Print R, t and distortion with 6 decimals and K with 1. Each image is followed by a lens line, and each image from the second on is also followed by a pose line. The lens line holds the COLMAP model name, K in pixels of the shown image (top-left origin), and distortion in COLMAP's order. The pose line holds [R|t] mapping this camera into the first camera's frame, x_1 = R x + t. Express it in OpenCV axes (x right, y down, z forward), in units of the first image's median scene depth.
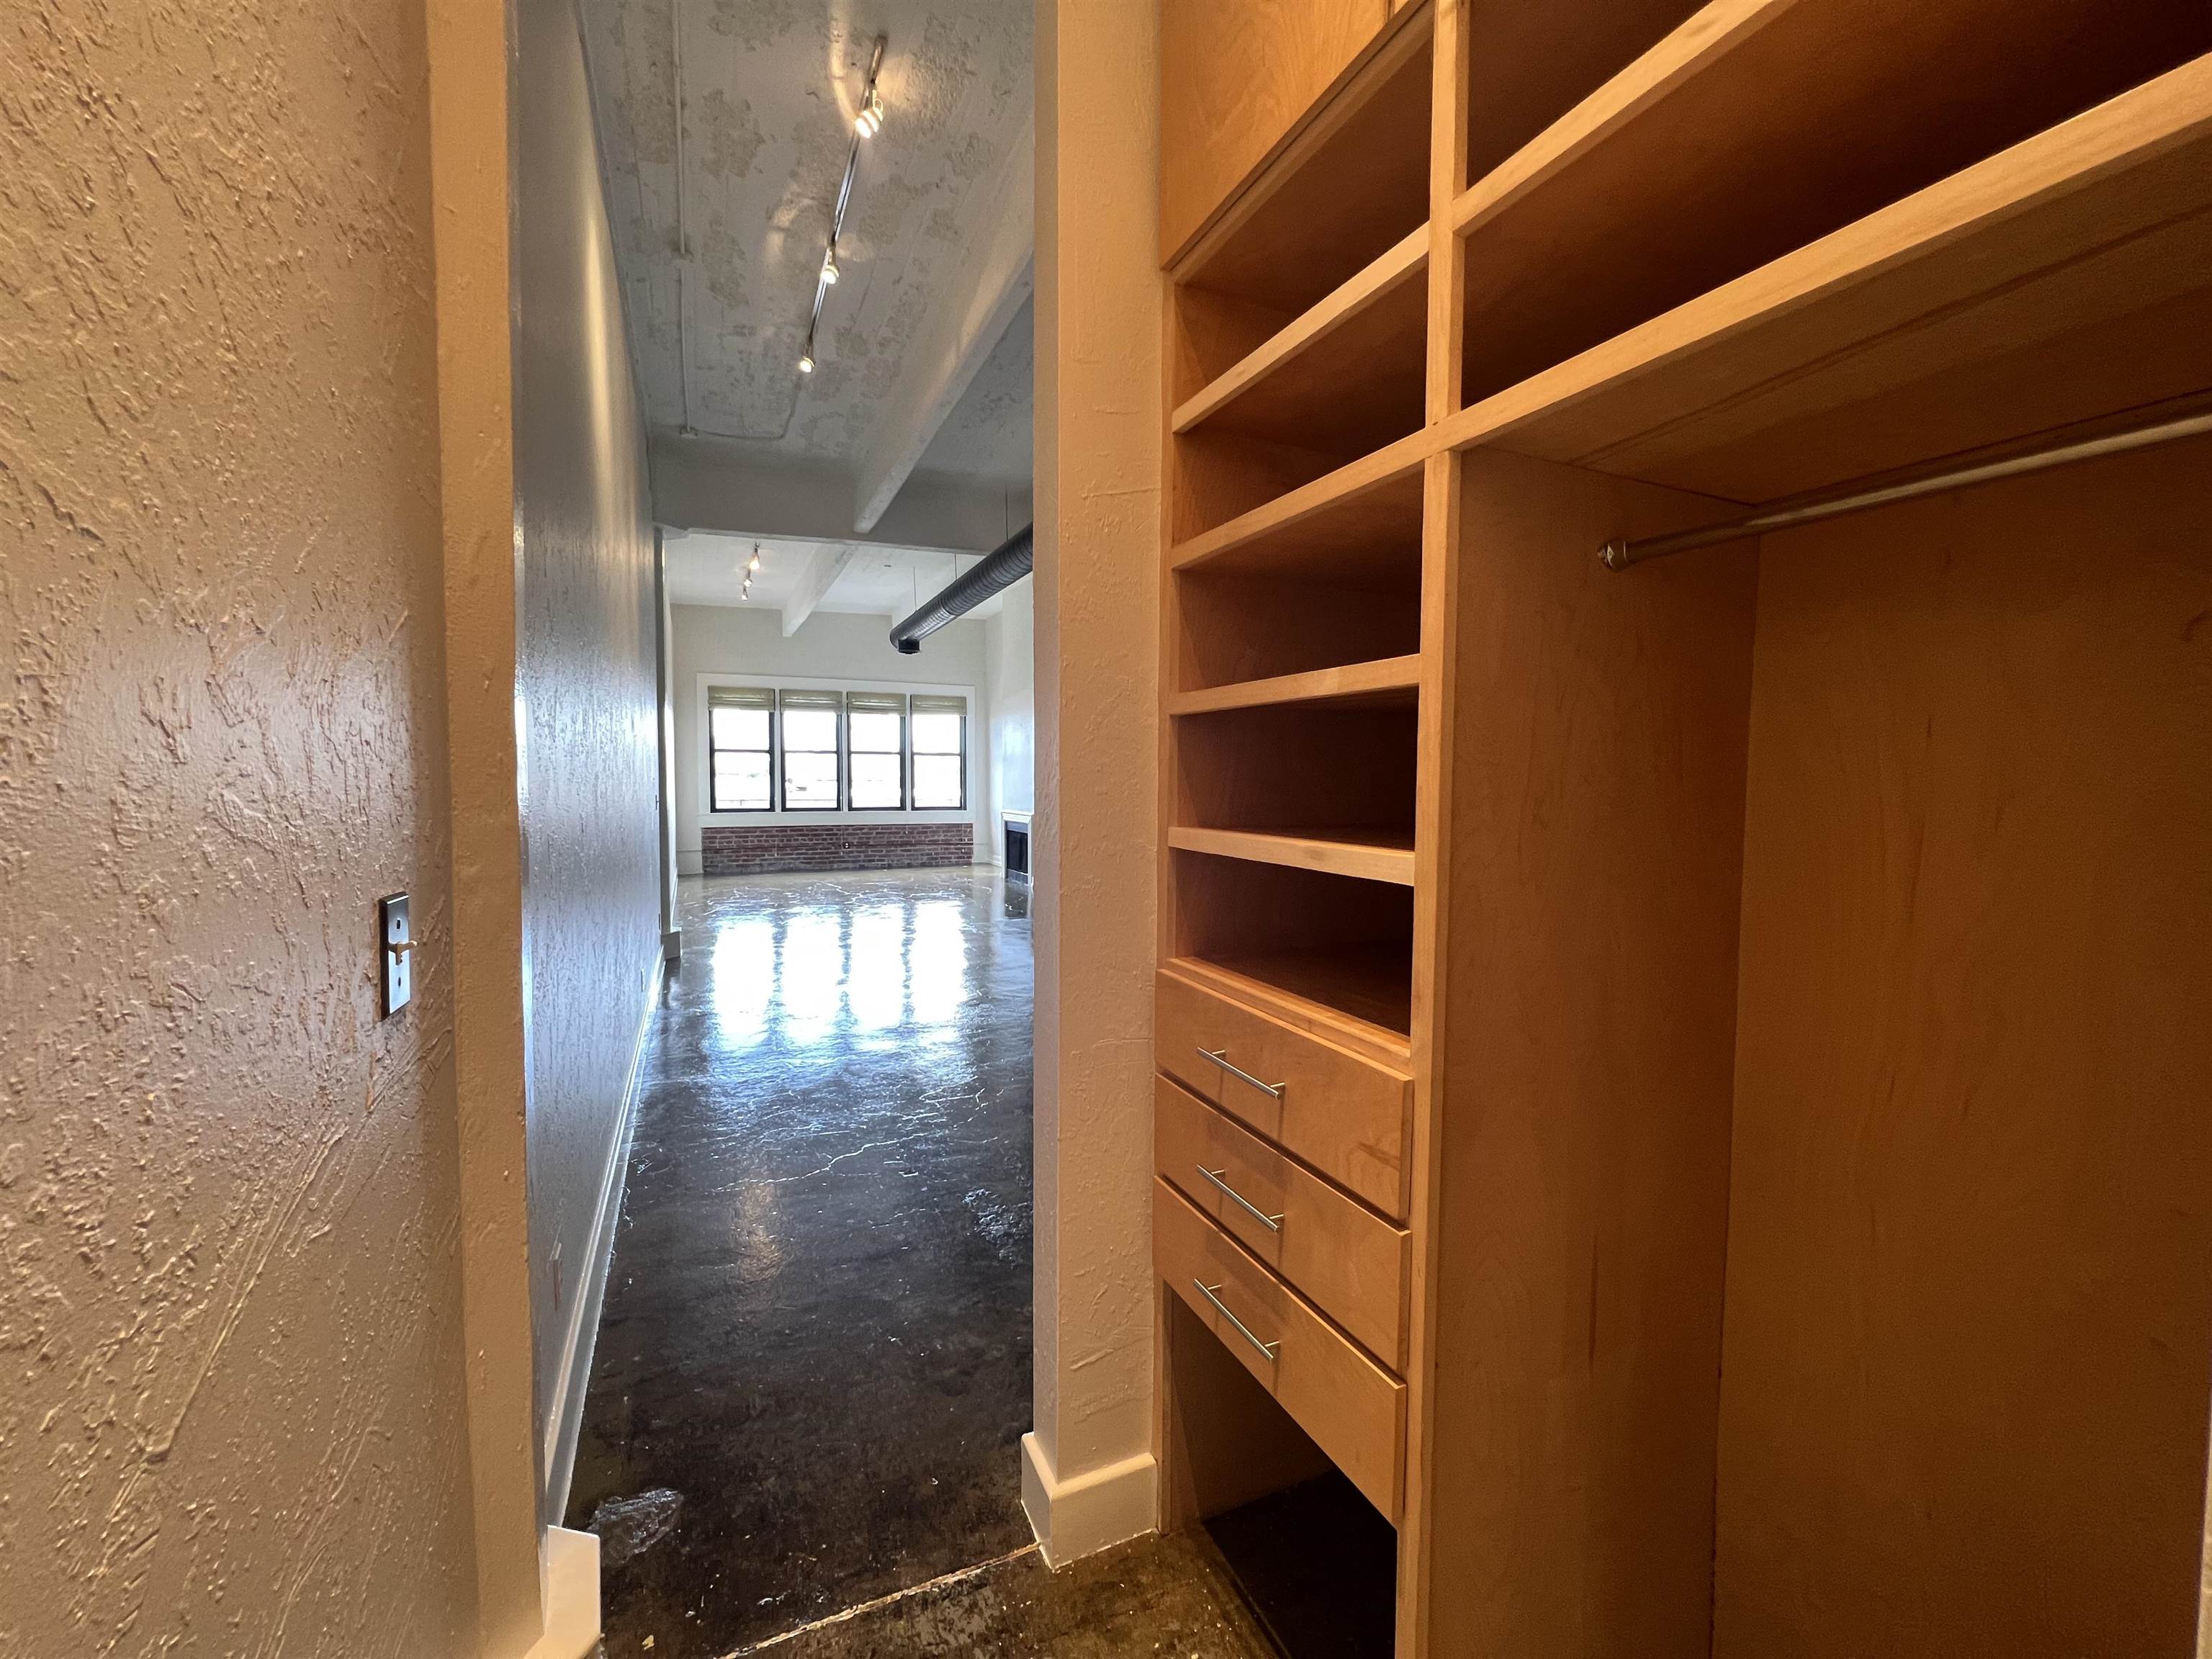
lens RADIAL K [[887.2, 0, 1099.0], [0, 887.2, 822.5], [0, 0, 1]] dist [-0.001841, 0.000280]
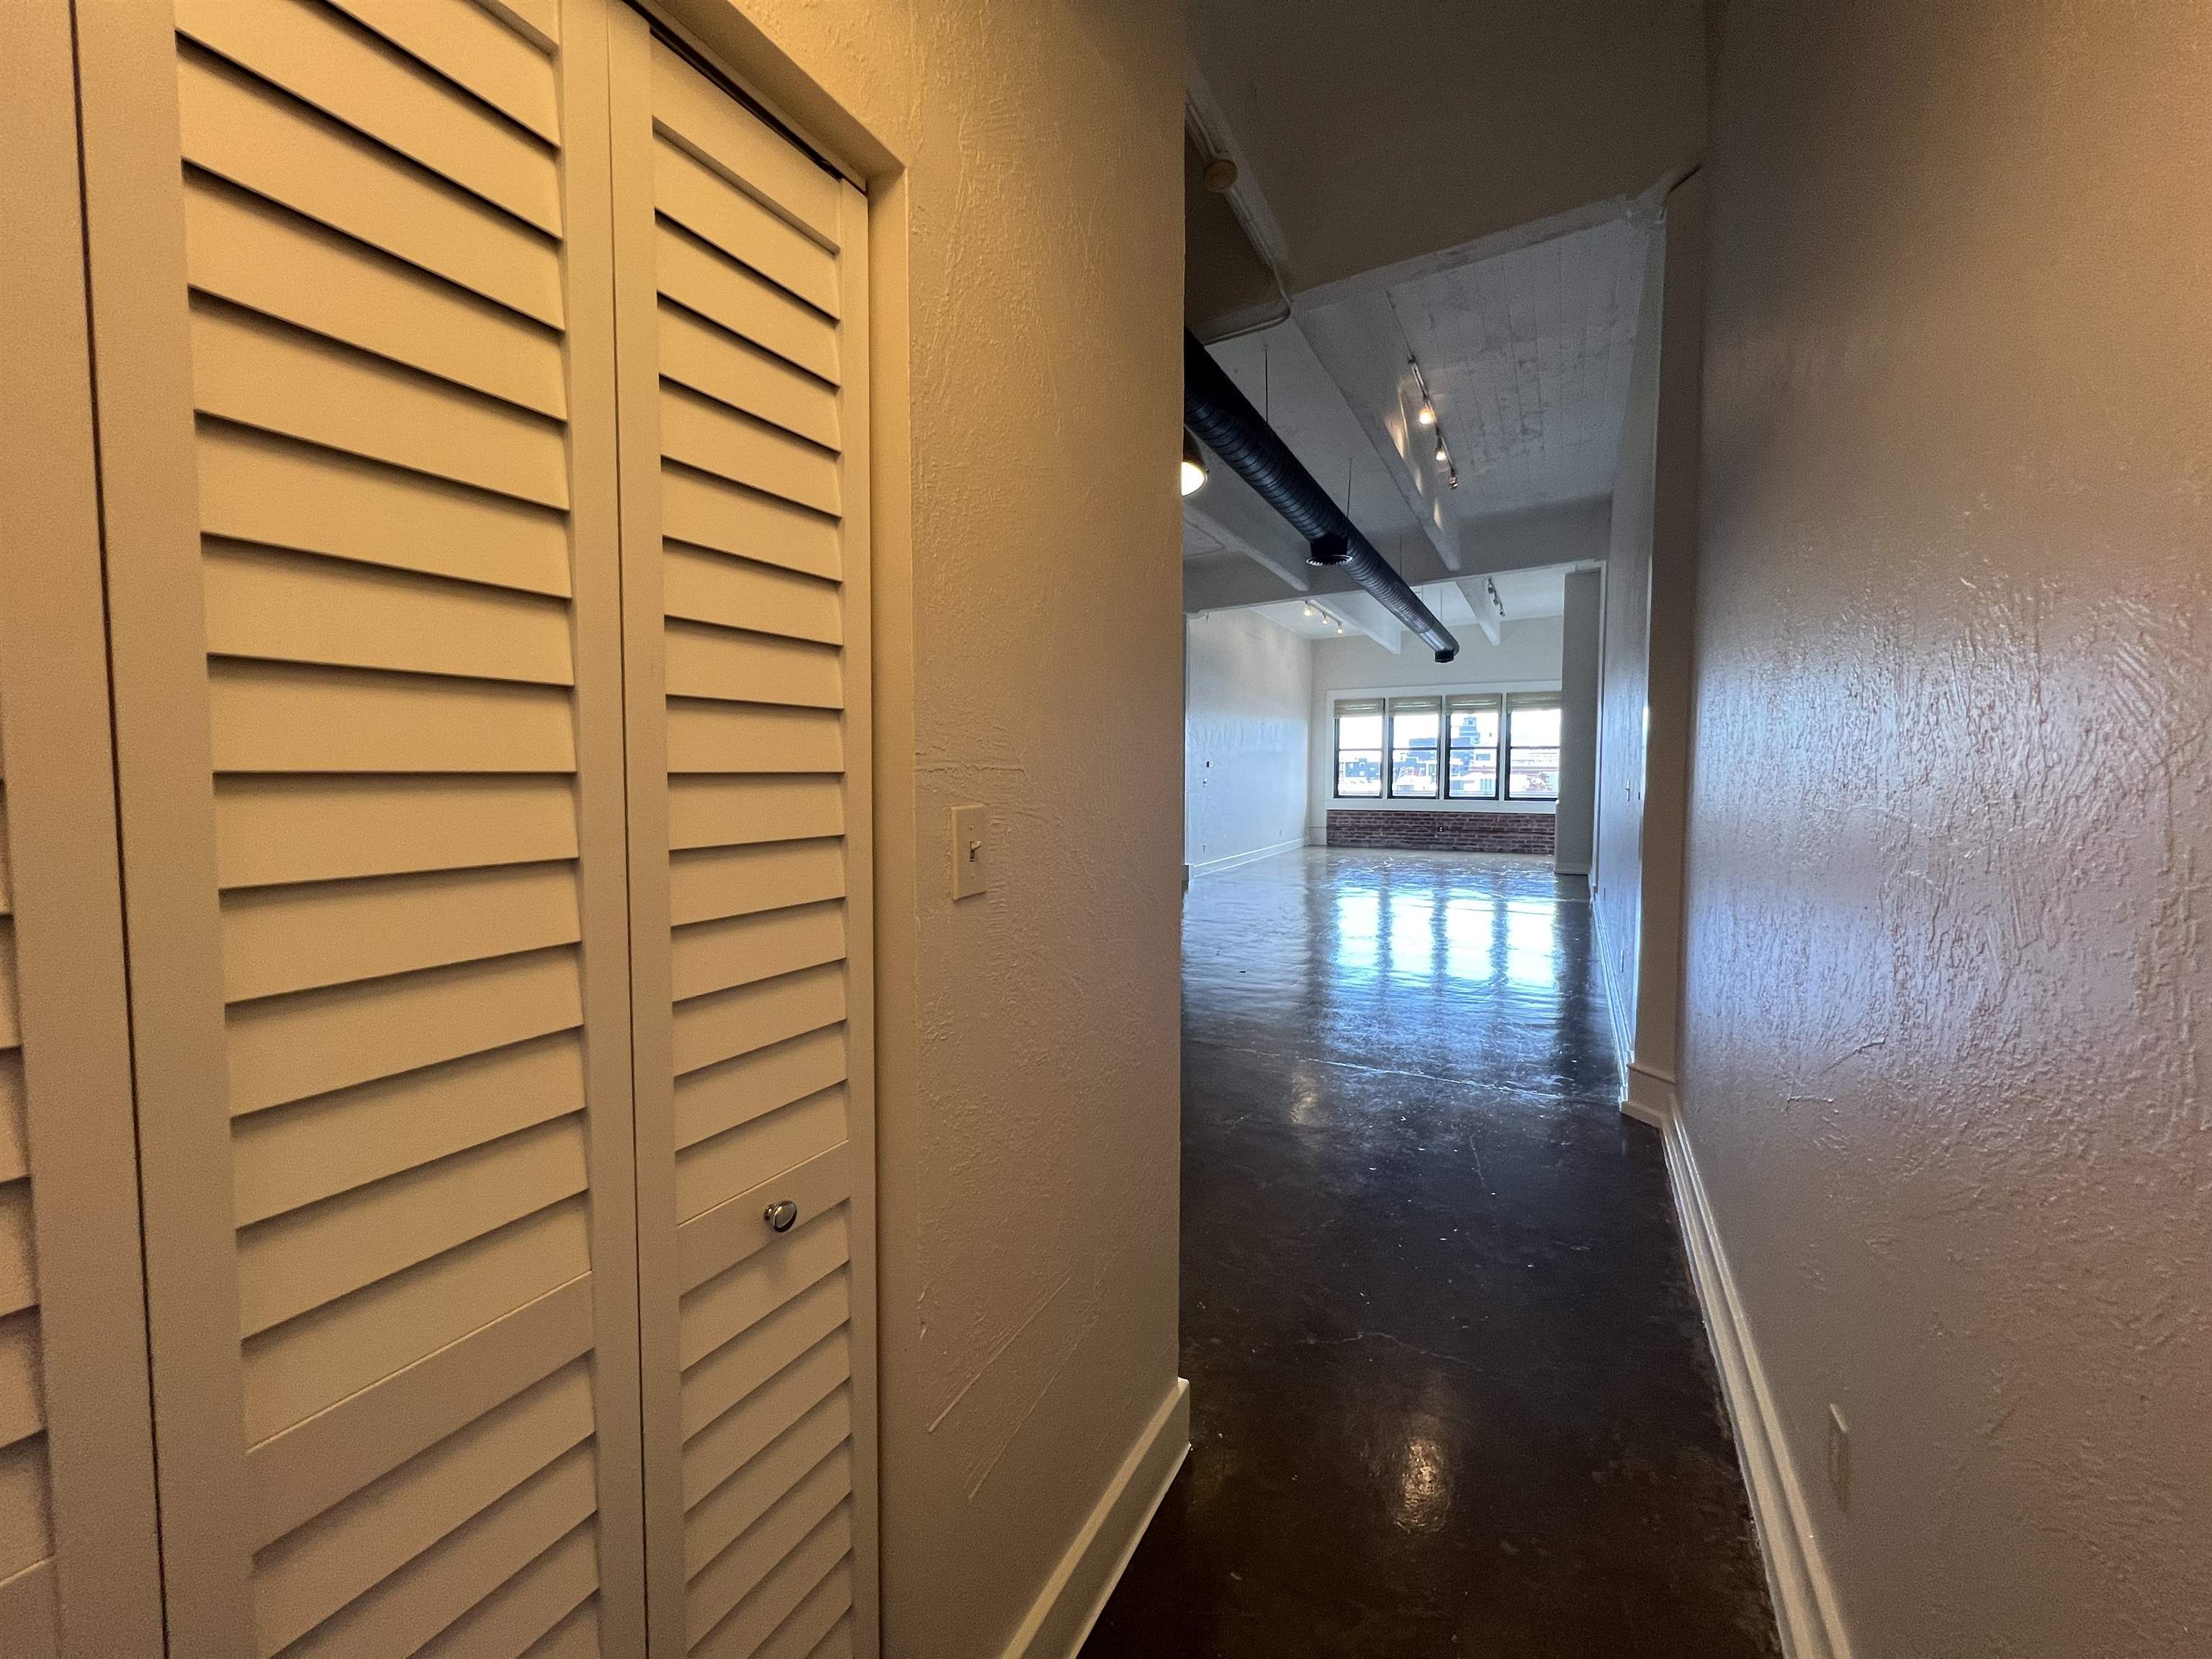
lens RADIAL K [[887.2, 0, 1096.5], [0, 887.2, 825.5], [0, 0, 1]] dist [-0.001841, 0.000280]
pose [[0.607130, 0.040578, -0.793566, 0.737650], [-0.037494, 0.999046, 0.022399, 0.024677], [0.793718, 0.016155, 0.608072, -0.115645]]
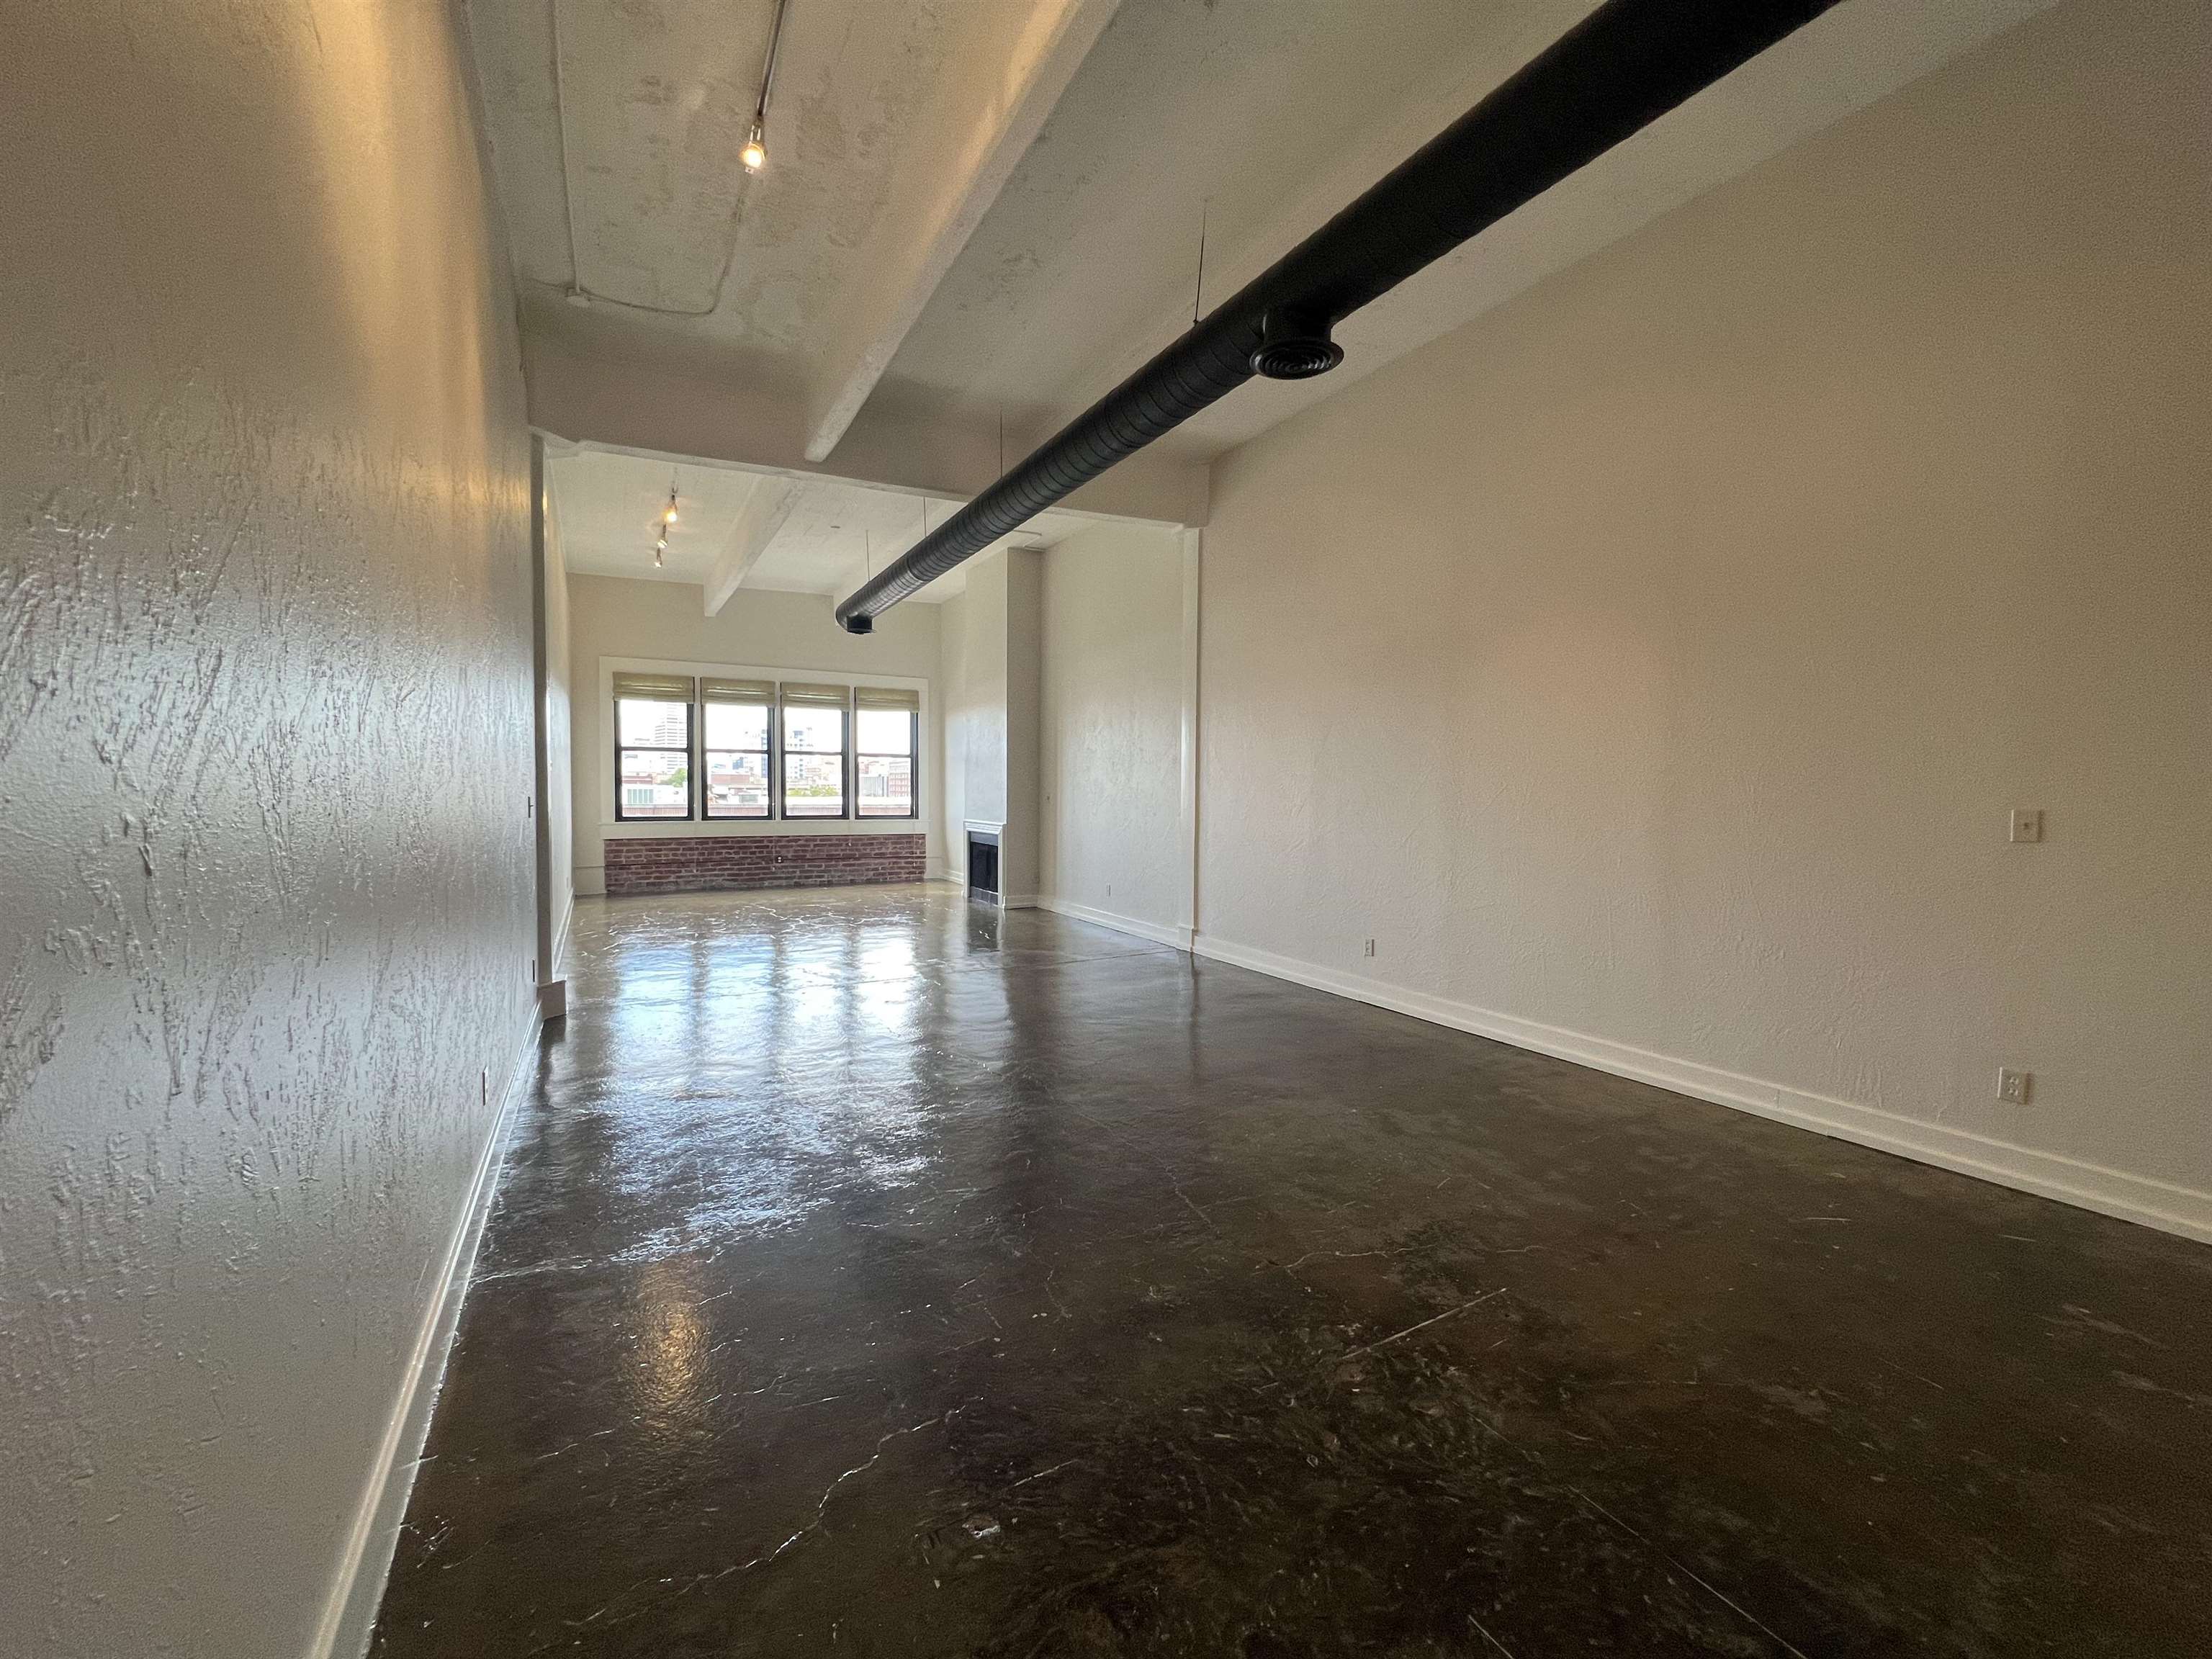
lens RADIAL K [[887.2, 0, 1098.0], [0, 887.2, 823.4], [0, 0, 1]] dist [-0.001841, 0.000280]
pose [[0.996764, 0.000753, 0.080375, -0.092234], [0.000054, 0.999950, -0.010044, -0.001536], [-0.080379, 0.010016, 0.996714, 0.235203]]
